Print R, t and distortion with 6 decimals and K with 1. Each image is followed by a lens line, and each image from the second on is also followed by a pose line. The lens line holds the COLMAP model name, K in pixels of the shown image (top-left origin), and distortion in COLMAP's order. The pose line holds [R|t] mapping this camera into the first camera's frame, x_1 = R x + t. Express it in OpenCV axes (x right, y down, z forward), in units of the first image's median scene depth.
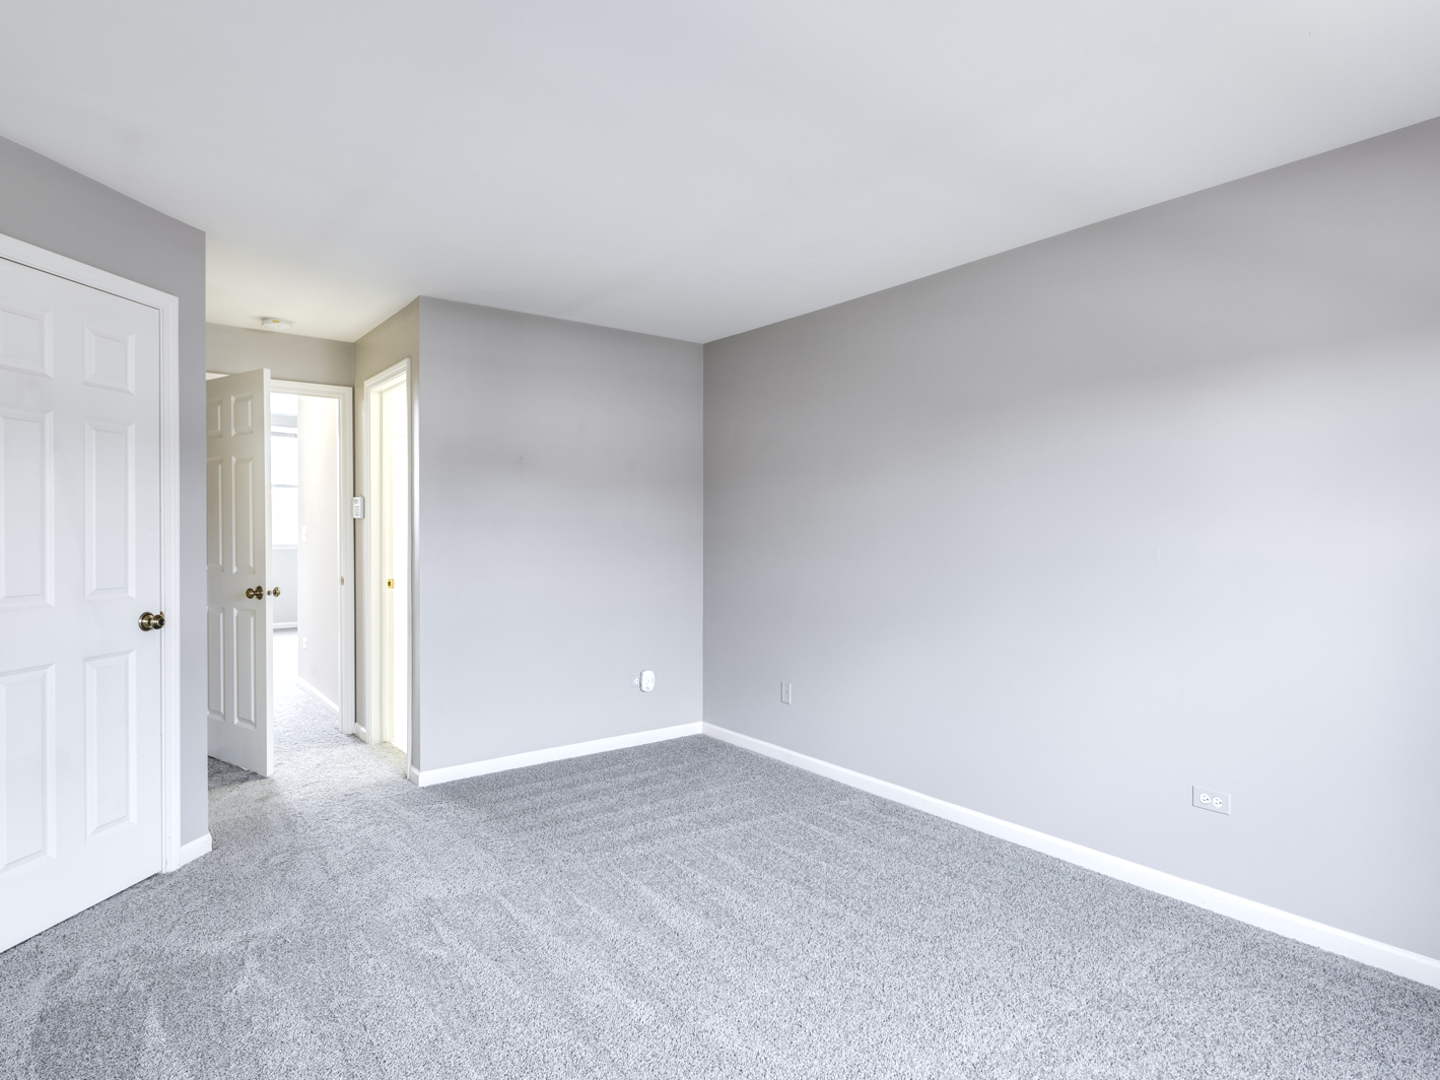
lens RADIAL K [[802.6, 0, 722.9], [0, 802.6, 538.9], [0, 0, 1]] dist [0.015341, -0.010016]
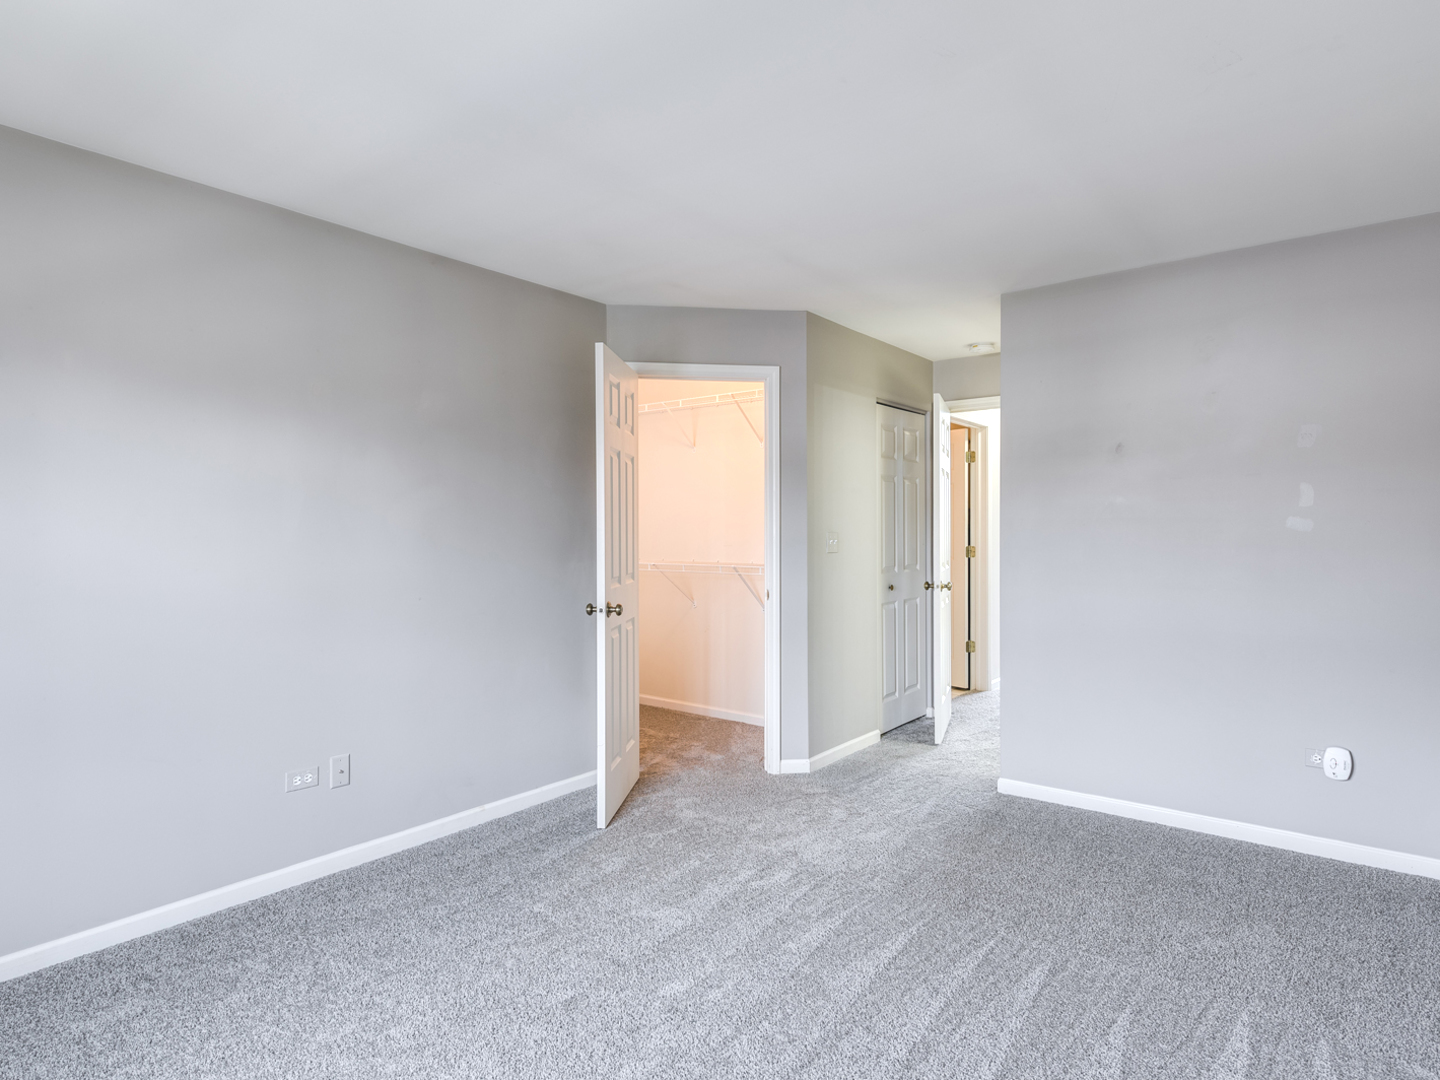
lens RADIAL K [[802.6, 0, 722.9], [0, 802.6, 538.9], [0, 0, 1]] dist [0.015341, -0.010016]
pose [[0.269666, 0.010055, -0.962901, 0.446521], [-0.012761, 0.999895, 0.006868, -0.004178], [0.962869, 0.010435, 0.269766, 0.378149]]
